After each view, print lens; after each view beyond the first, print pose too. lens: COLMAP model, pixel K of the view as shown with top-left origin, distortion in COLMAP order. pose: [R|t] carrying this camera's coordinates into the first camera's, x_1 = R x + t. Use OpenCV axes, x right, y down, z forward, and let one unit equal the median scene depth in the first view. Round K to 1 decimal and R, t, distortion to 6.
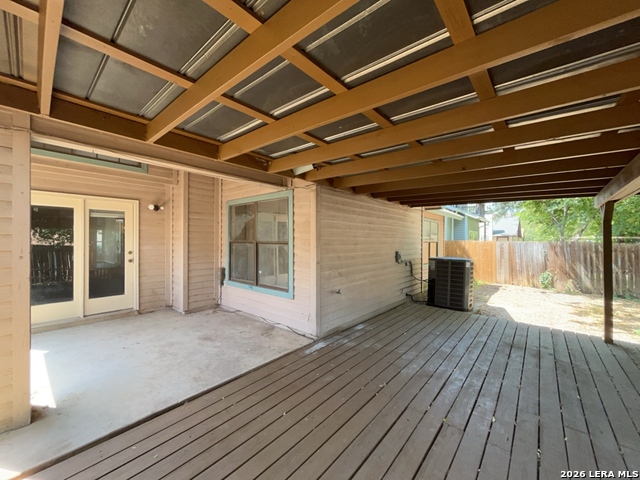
lens RADIAL K [[258.5, 0, 320.0], [0, 258.5, 240.0], [0, 0, 1]] dist [-0.000827, -0.000681]
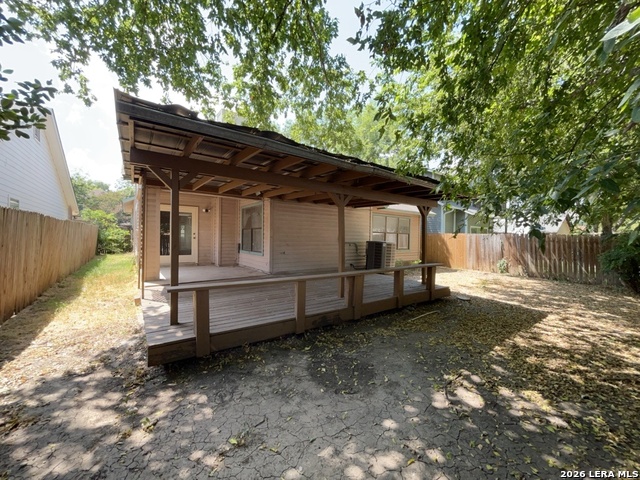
lens RADIAL K [[258.5, 0, 320.0], [0, 258.5, 240.0], [0, 0, 1]] dist [-0.000827, -0.000681]
pose [[0.975333, 0.013394, -0.220330, 0.611793], [-0.011617, 0.999889, 0.009358, 0.064956], [0.220431, -0.006567, 0.975380, -0.681085]]
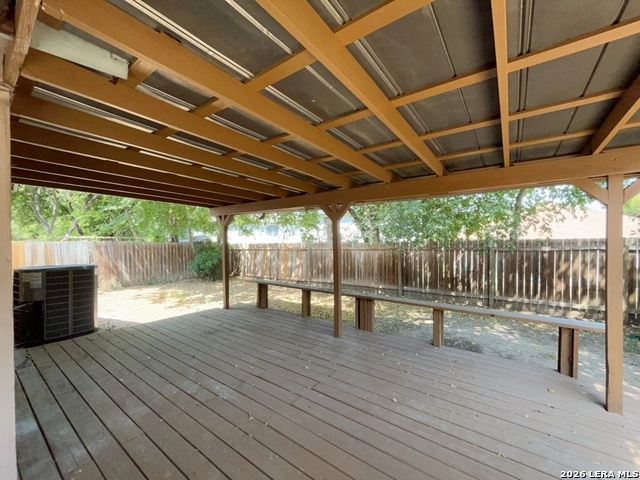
lens RADIAL K [[258.5, 0, 320.0], [0, 258.5, 240.0], [0, 0, 1]] dist [-0.000827, -0.000681]
pose [[-0.085186, -0.005568, 0.996350, -0.314718], [0.002203, 0.999981, 0.005777, -0.005472], [-0.996363, 0.002687, -0.085172, 0.442706]]
